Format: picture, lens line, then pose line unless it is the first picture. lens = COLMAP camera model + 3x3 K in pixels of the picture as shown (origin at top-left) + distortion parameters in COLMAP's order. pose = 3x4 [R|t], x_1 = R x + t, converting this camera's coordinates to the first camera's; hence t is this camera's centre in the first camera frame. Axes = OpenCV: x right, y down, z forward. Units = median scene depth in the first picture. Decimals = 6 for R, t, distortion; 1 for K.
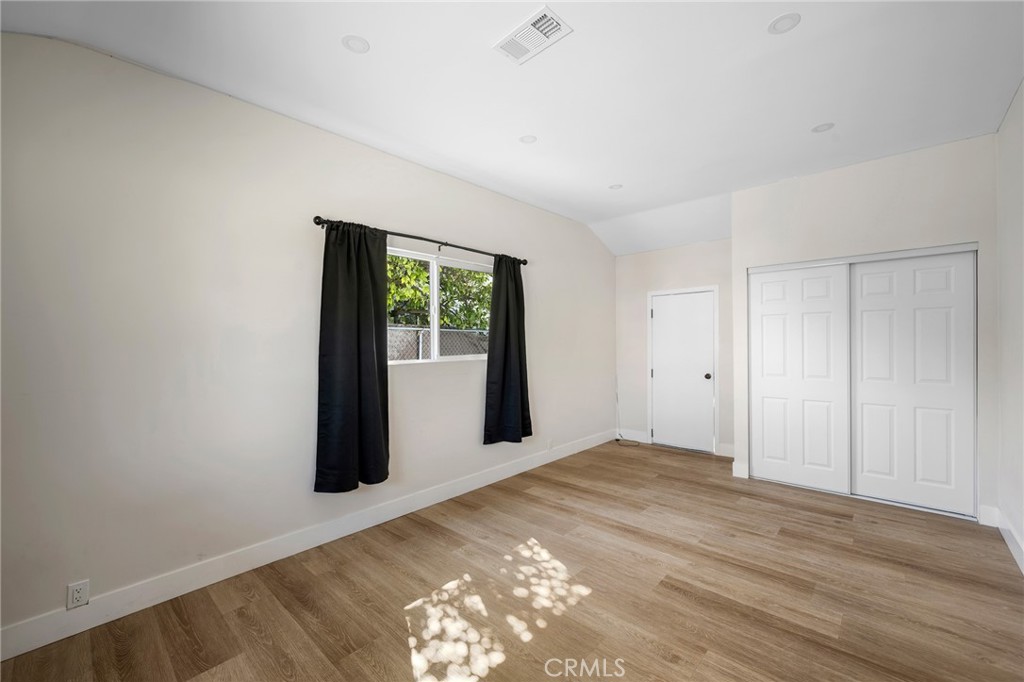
lens RADIAL K [[413.1, 0, 514.6], [0, 413.1, 344.3], [0, 0, 1]] dist [0.000620, 0.000581]
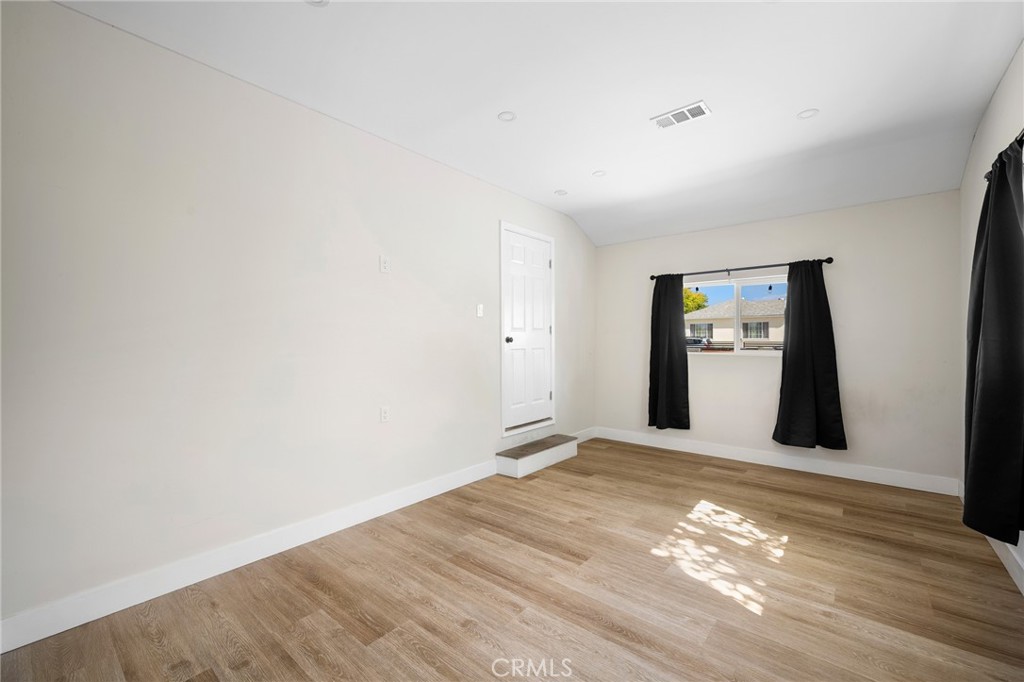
lens RADIAL K [[421.9, 0, 509.4], [0, 421.9, 343.6], [0, 0, 1]] dist [-0.001800, -0.000721]
pose [[-0.999104, 0.012719, -0.040366, 0.609060], [0.012244, 0.999853, 0.012015, 0.007924], [0.040513, 0.011510, -0.999113, 2.125941]]
